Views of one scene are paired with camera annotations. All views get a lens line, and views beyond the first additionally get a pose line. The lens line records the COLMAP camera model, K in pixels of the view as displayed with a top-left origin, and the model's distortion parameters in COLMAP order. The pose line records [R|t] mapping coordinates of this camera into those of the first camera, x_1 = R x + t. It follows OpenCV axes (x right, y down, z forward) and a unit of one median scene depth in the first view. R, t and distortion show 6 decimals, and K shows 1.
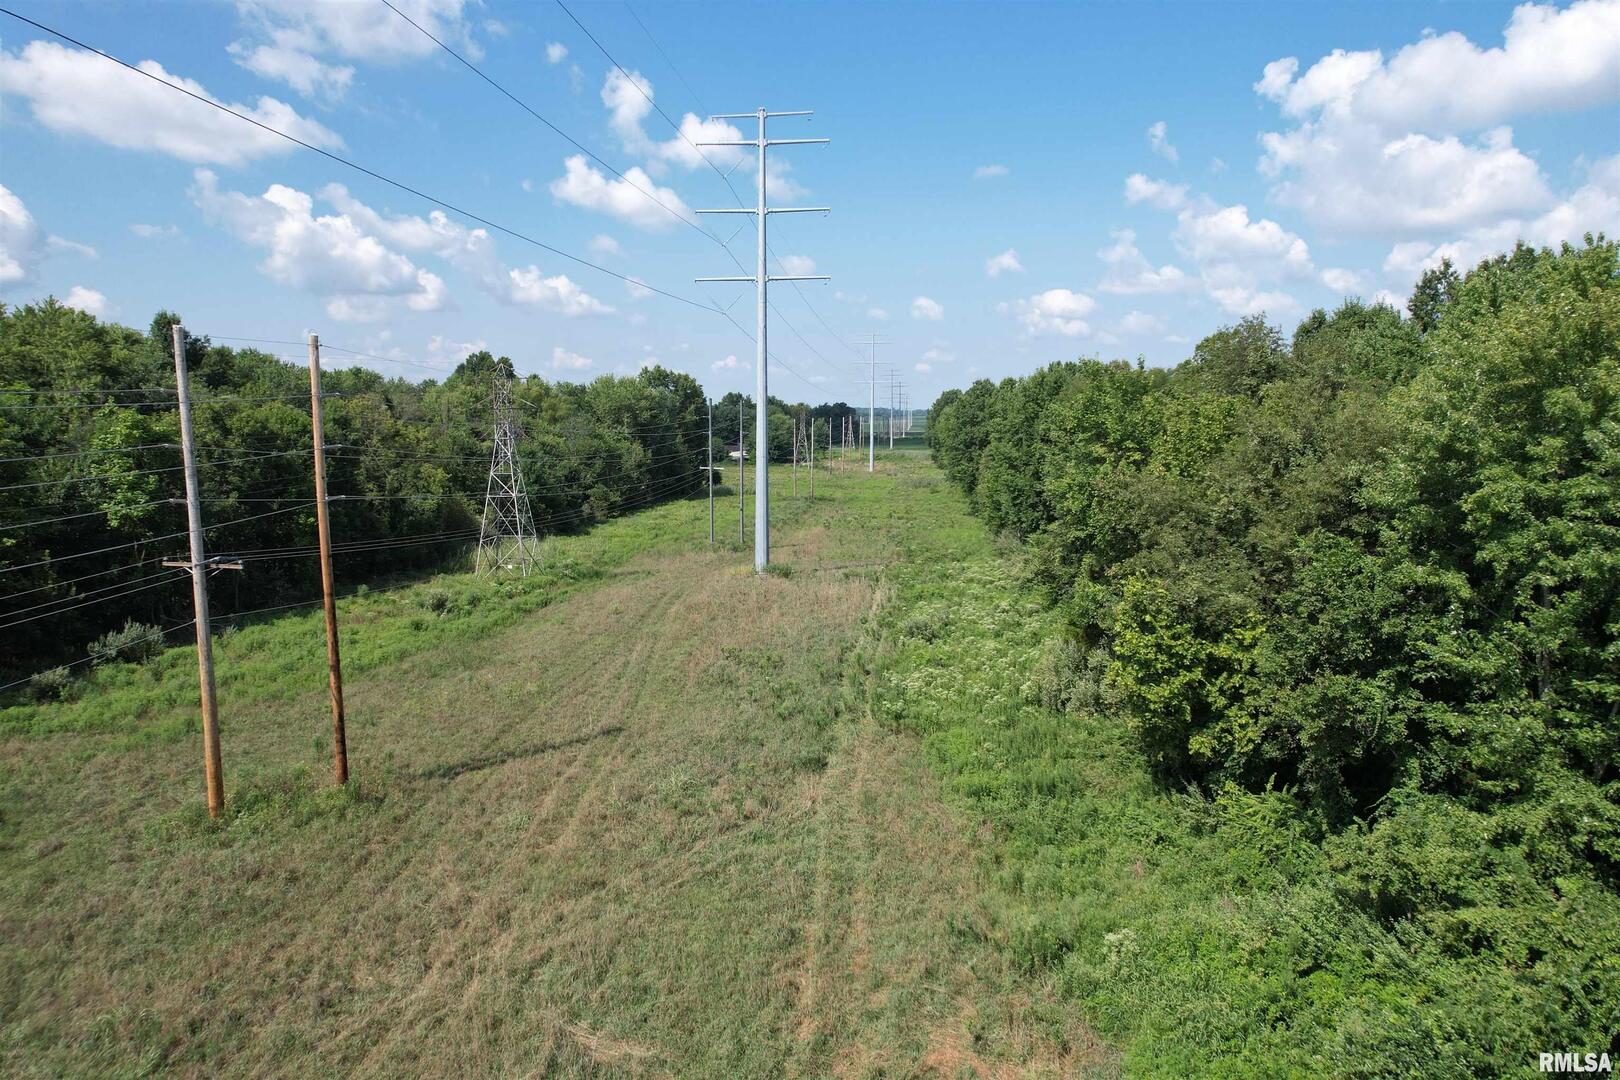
lens RADIAL K [[1037.0, 0, 826.4], [0, 1037.0, 532.6], [0, 0, 1]] dist [-0.073329, 0.064796]
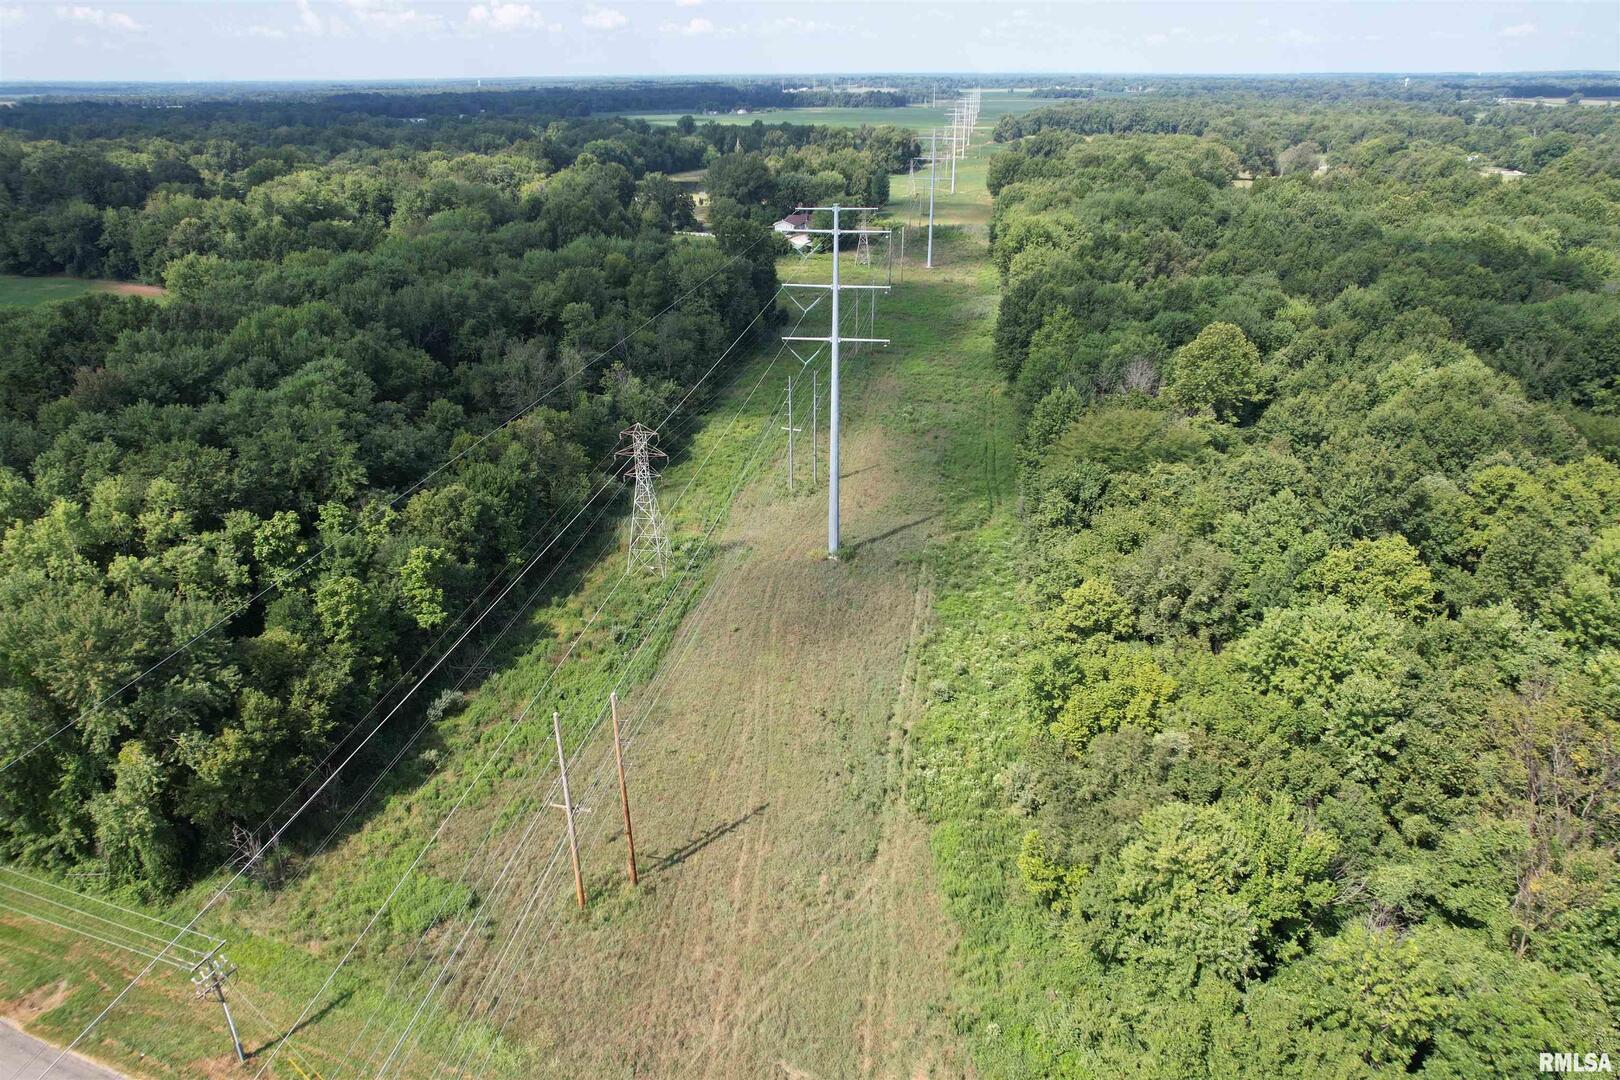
lens RADIAL K [[1037.0, 0, 820.3], [0, 1037.0, 539.6], [0, 0, 1]] dist [-0.073329, 0.064796]
pose [[0.998188, 0.018202, -0.057362, -0.008390], [0.000343, 0.951425, 0.307879, -1.003052], [0.060180, -0.307341, 0.949695, -0.679450]]
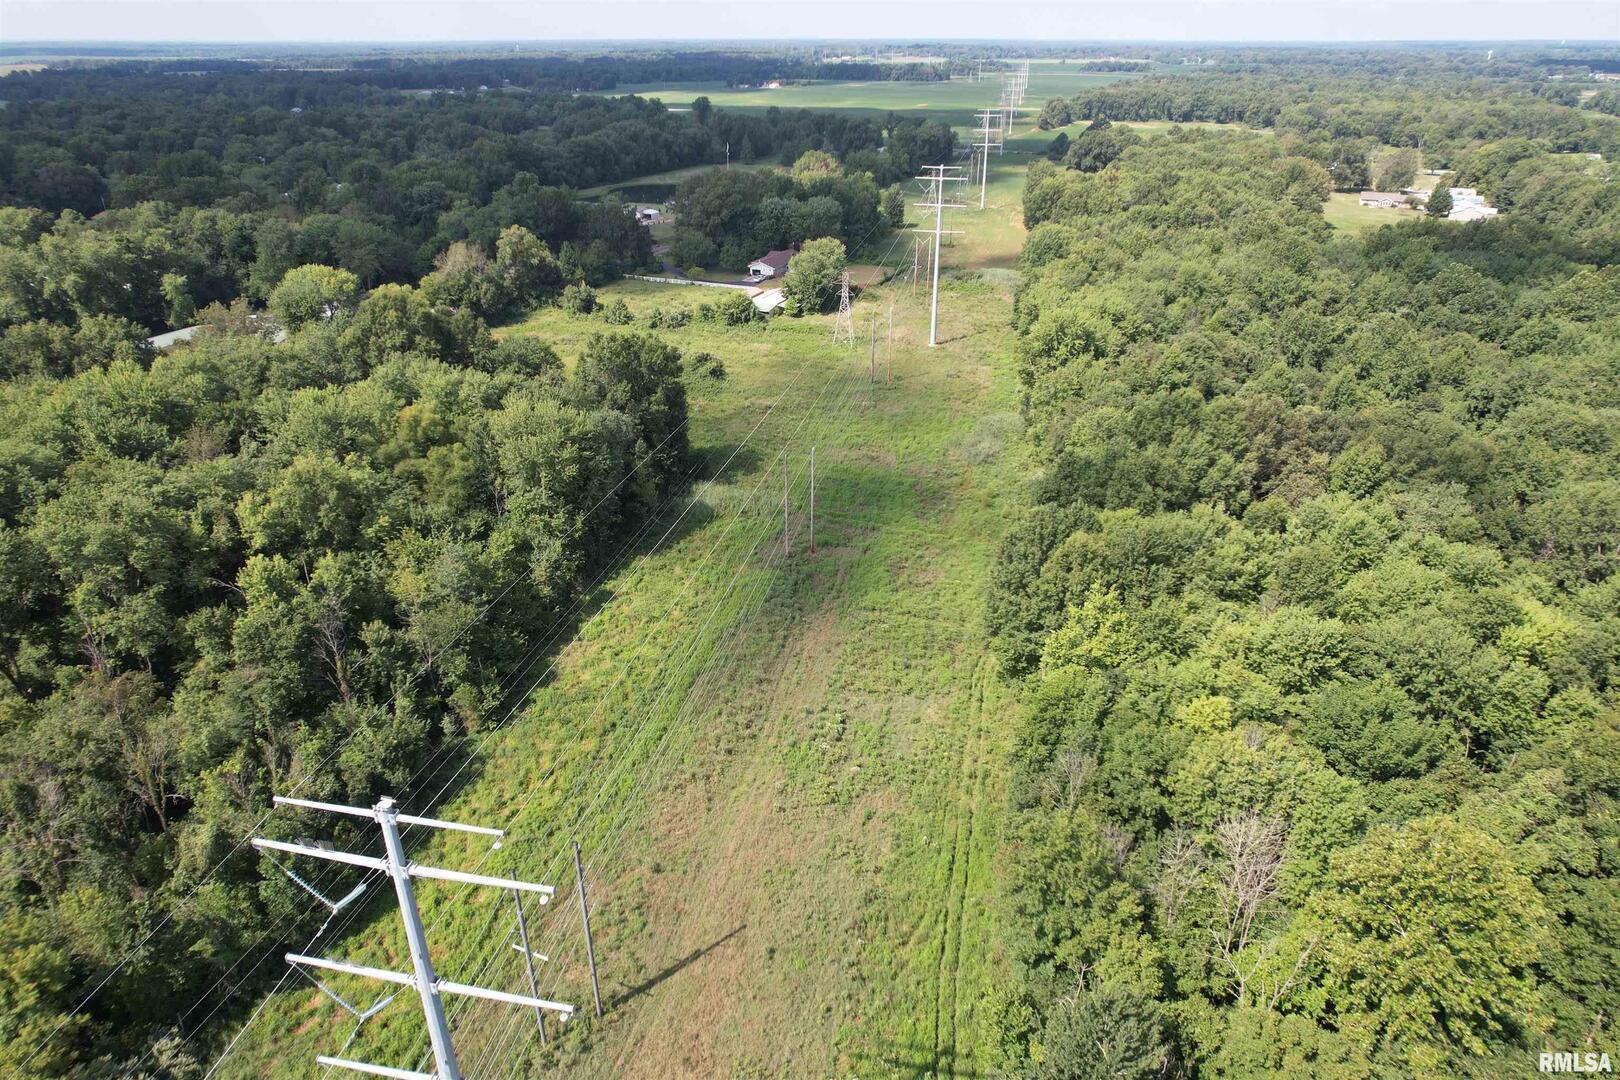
lens RADIAL K [[1037.0, 0, 818.1], [0, 1037.0, 543.0], [0, 0, 1]] dist [-0.073329, 0.064796]
pose [[0.994492, 0.044940, -0.094693, 0.331258], [-0.010353, 0.941120, 0.337913, -1.564848], [0.104303, -0.335072, 0.936402, 1.683526]]
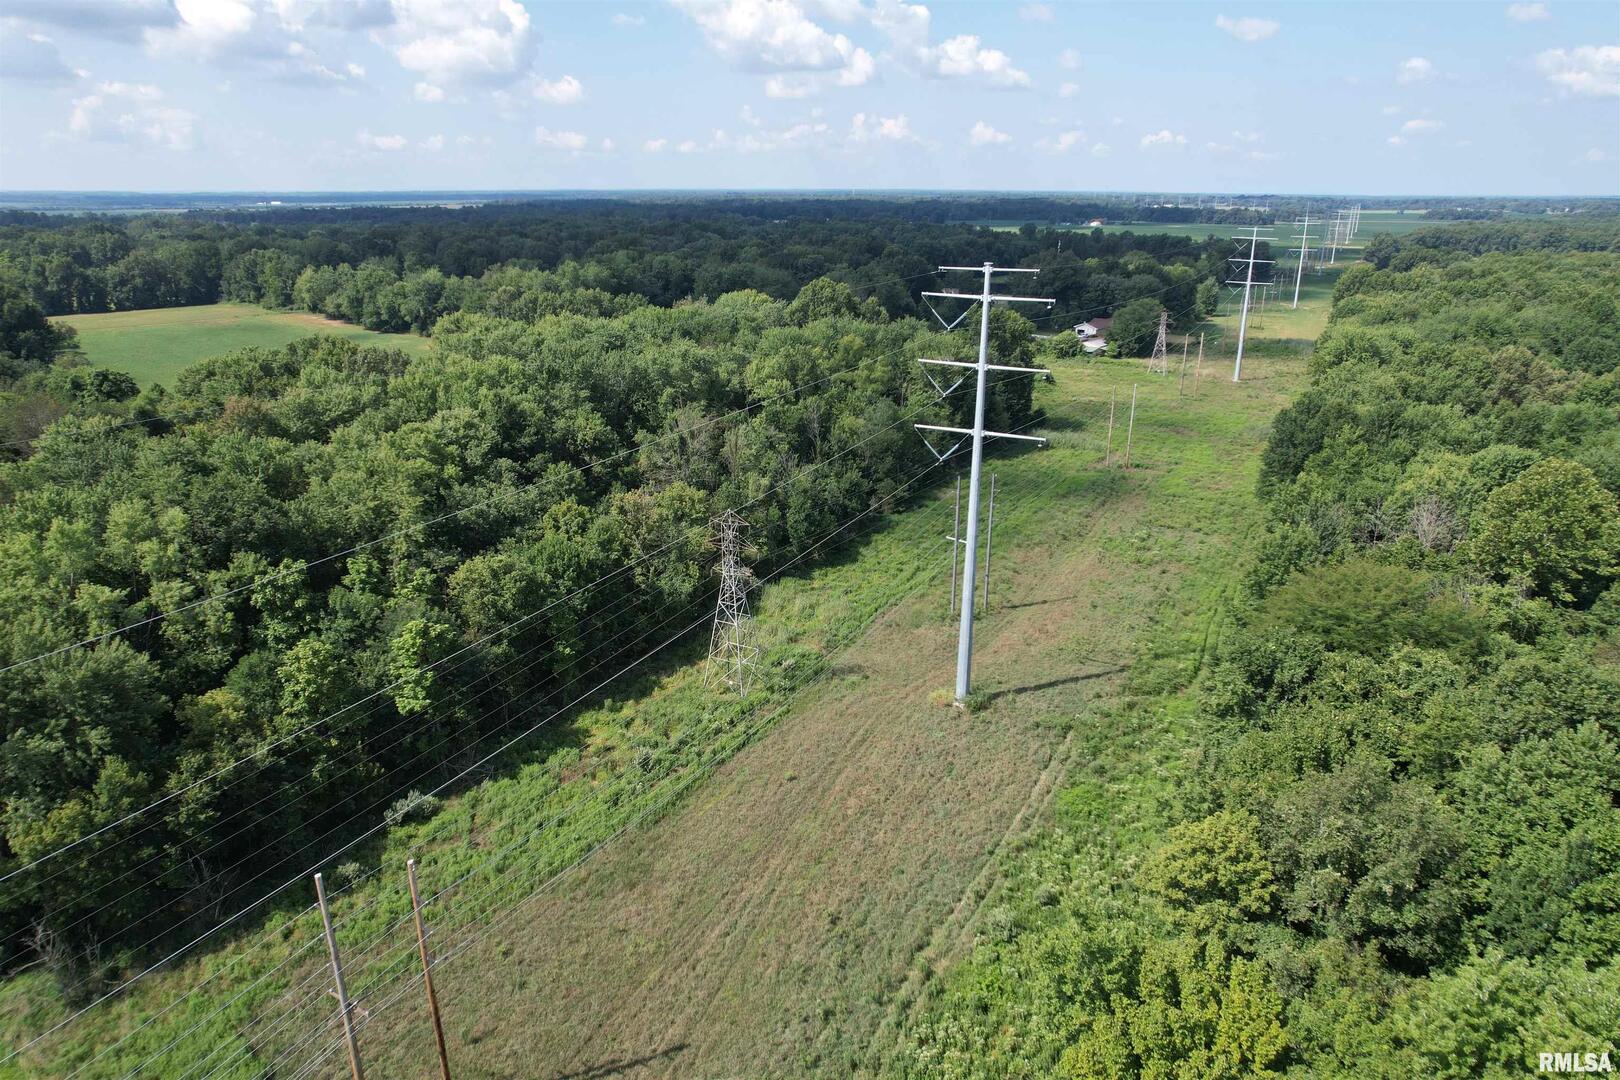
lens RADIAL K [[1037.0, 0, 817.6], [0, 1037.0, 541.7], [0, 0, 1]] dist [-0.073329, 0.064796]
pose [[0.923300, 0.126248, -0.362738, 0.425598], [-0.046210, 0.974087, 0.221403, -0.890642], [0.381290, -0.187659, 0.905208, 0.044028]]
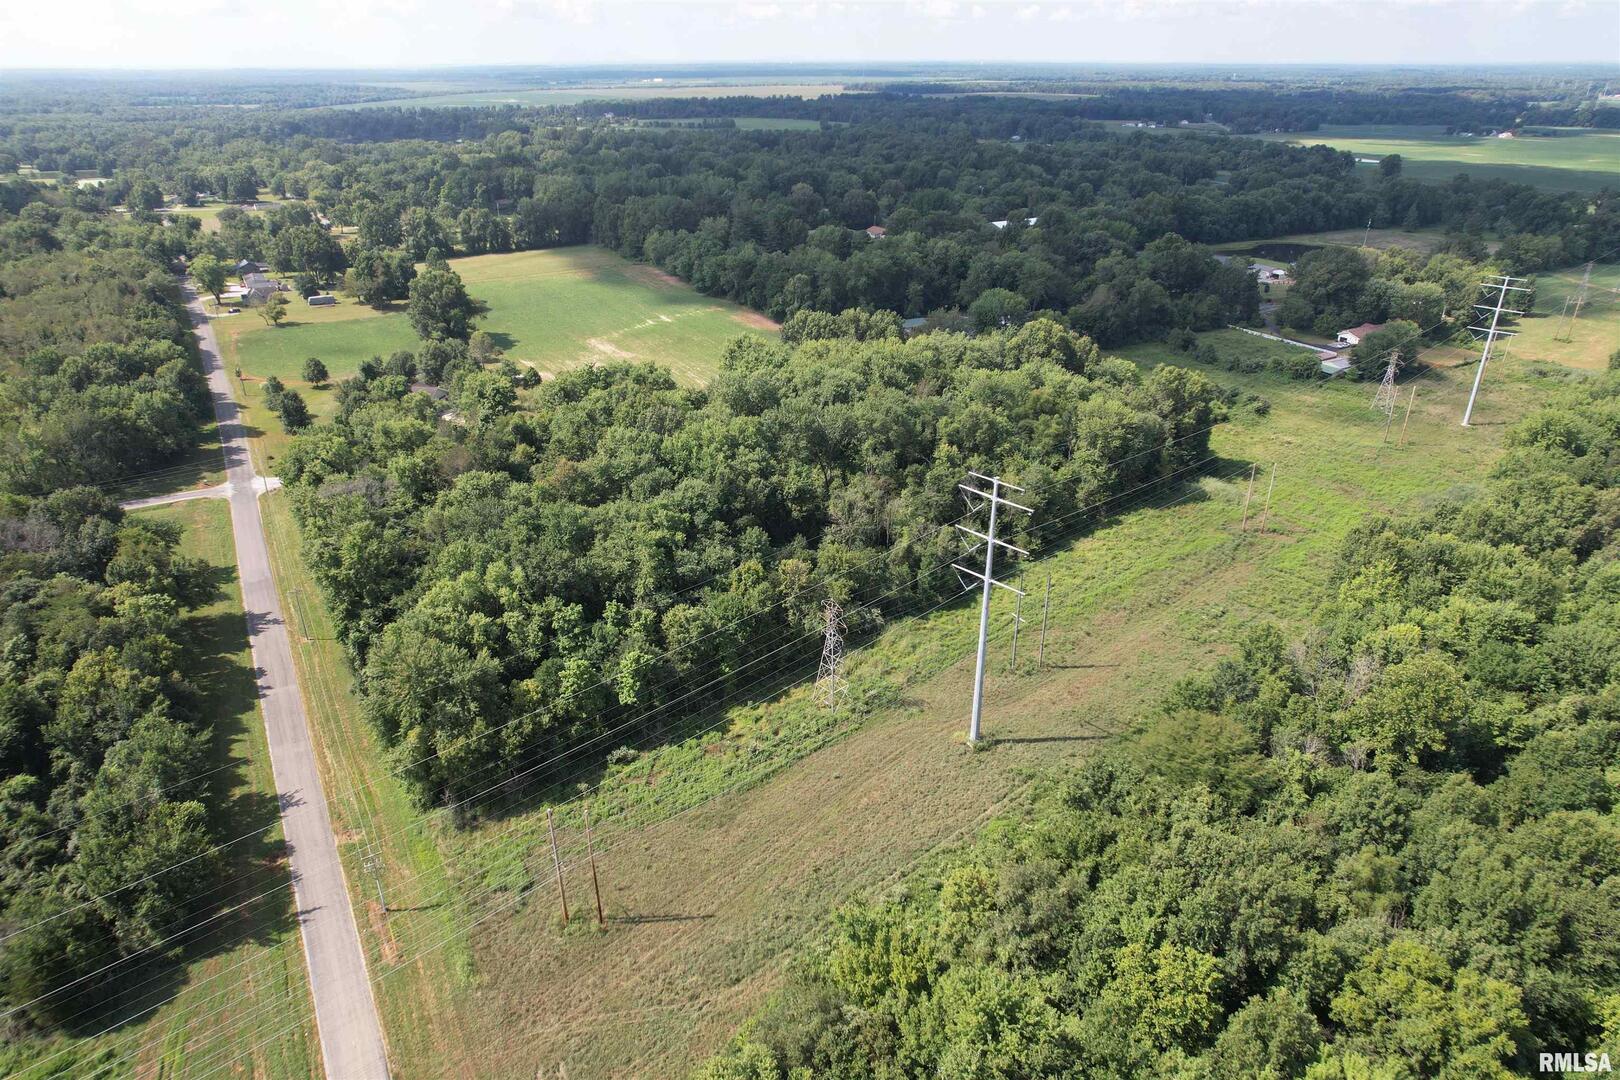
lens RADIAL K [[1037.0, 0, 813.2], [0, 1037.0, 542.5], [0, 0, 1]] dist [-0.073329, 0.064796]
pose [[0.747021, 0.281526, -0.602248, 1.599279], [-0.073606, 0.935364, 0.345944, -1.993054], [0.660713, -0.214098, 0.719458, -0.599439]]
